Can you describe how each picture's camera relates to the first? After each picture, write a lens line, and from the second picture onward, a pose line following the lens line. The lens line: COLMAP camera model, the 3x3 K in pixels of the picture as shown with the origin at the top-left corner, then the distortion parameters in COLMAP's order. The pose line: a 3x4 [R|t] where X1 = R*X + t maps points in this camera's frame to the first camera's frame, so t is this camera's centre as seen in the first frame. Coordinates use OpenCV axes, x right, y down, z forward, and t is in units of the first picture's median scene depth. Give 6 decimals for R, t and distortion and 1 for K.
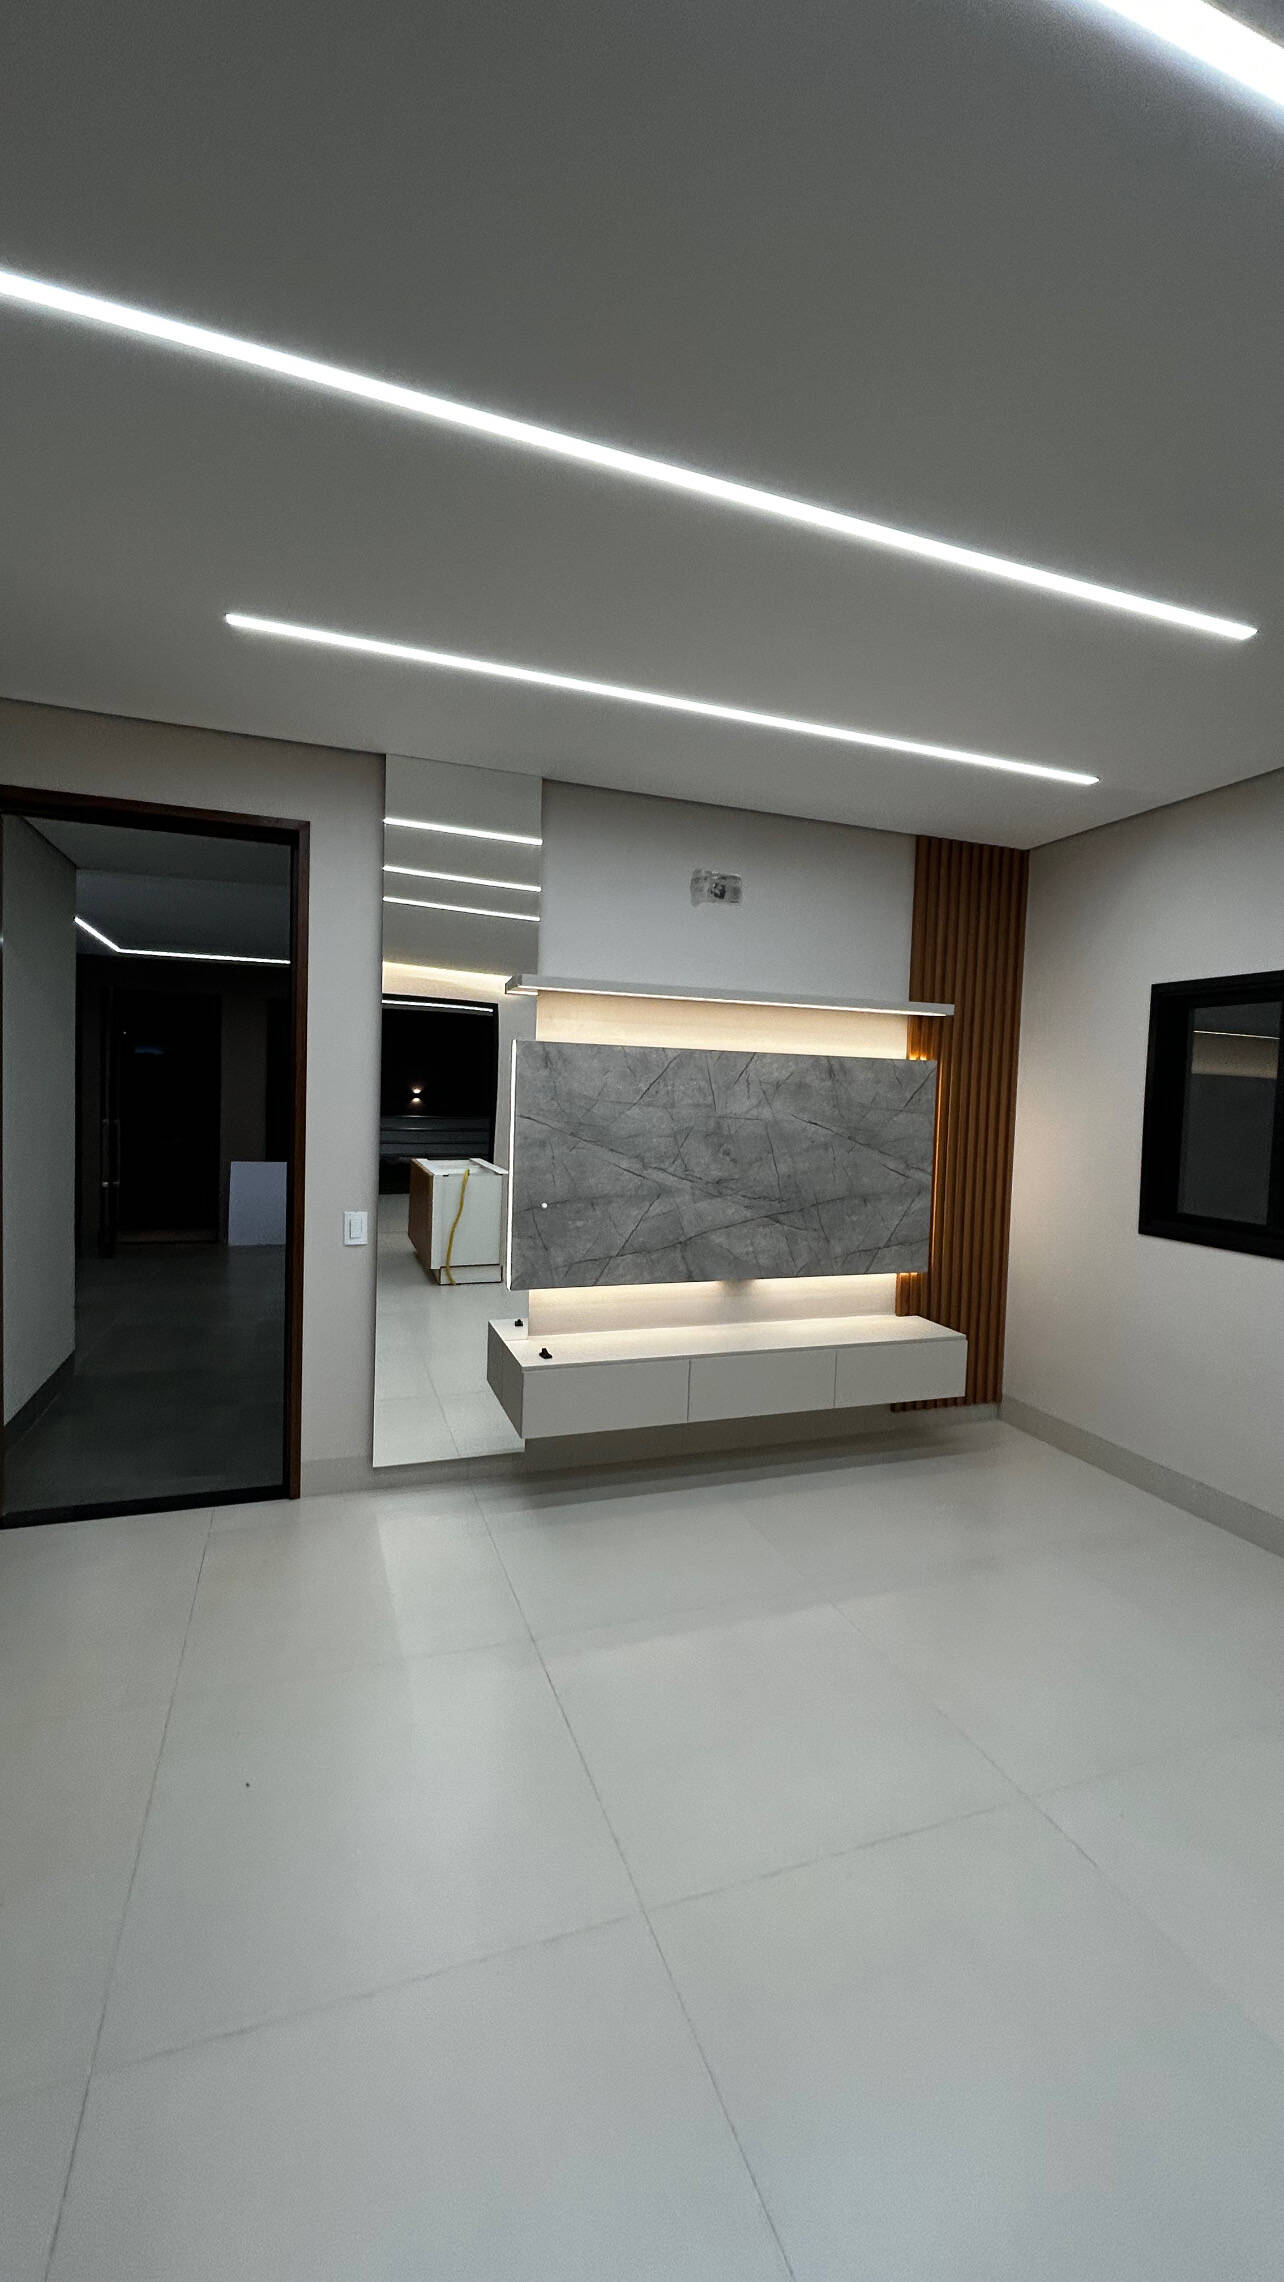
lens RADIAL K [[918.4, 0, 648.2], [0, 918.4, 1135.8], [0, 0, 1]] dist [0.000032, -0.000142]
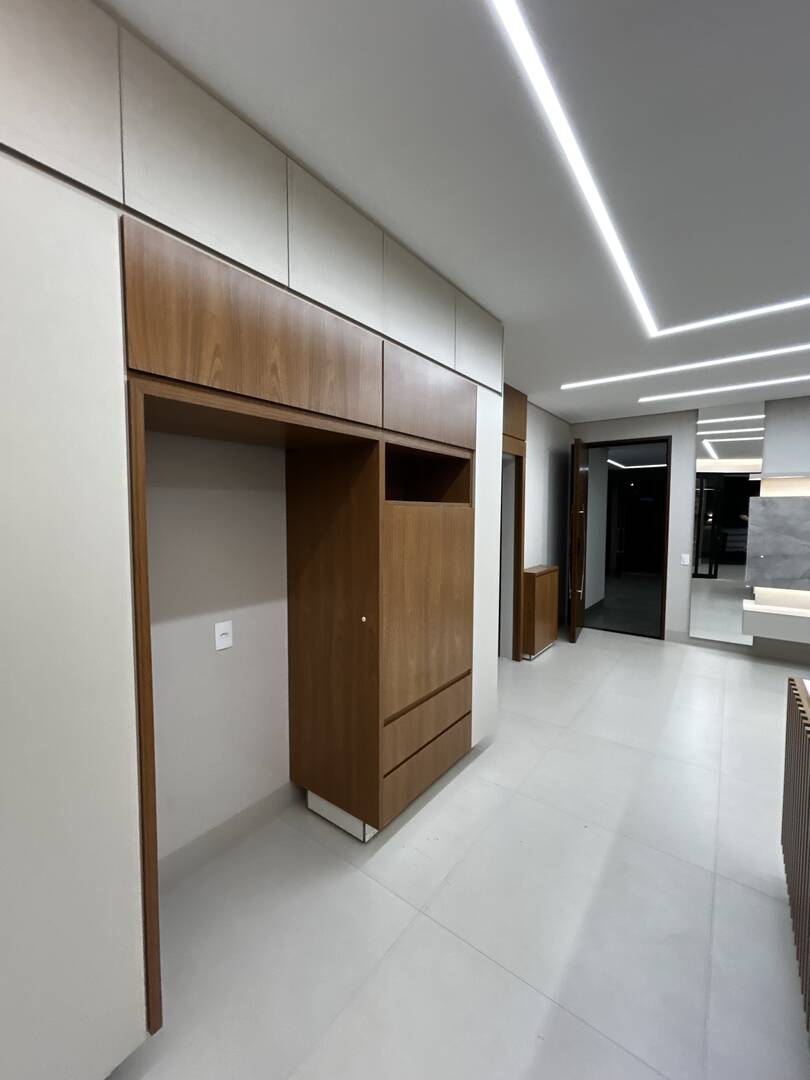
lens RADIAL K [[436.6, 0, 405.8], [0, 436.6, 537.4], [0, 0, 1]] dist [-0.002449, 0.004272]
pose [[0.543790, 0.022746, -0.838913, 0.379531], [-0.022626, 0.999667, 0.012439, 0.024386], [0.838916, 0.012217, 0.544124, -0.568573]]
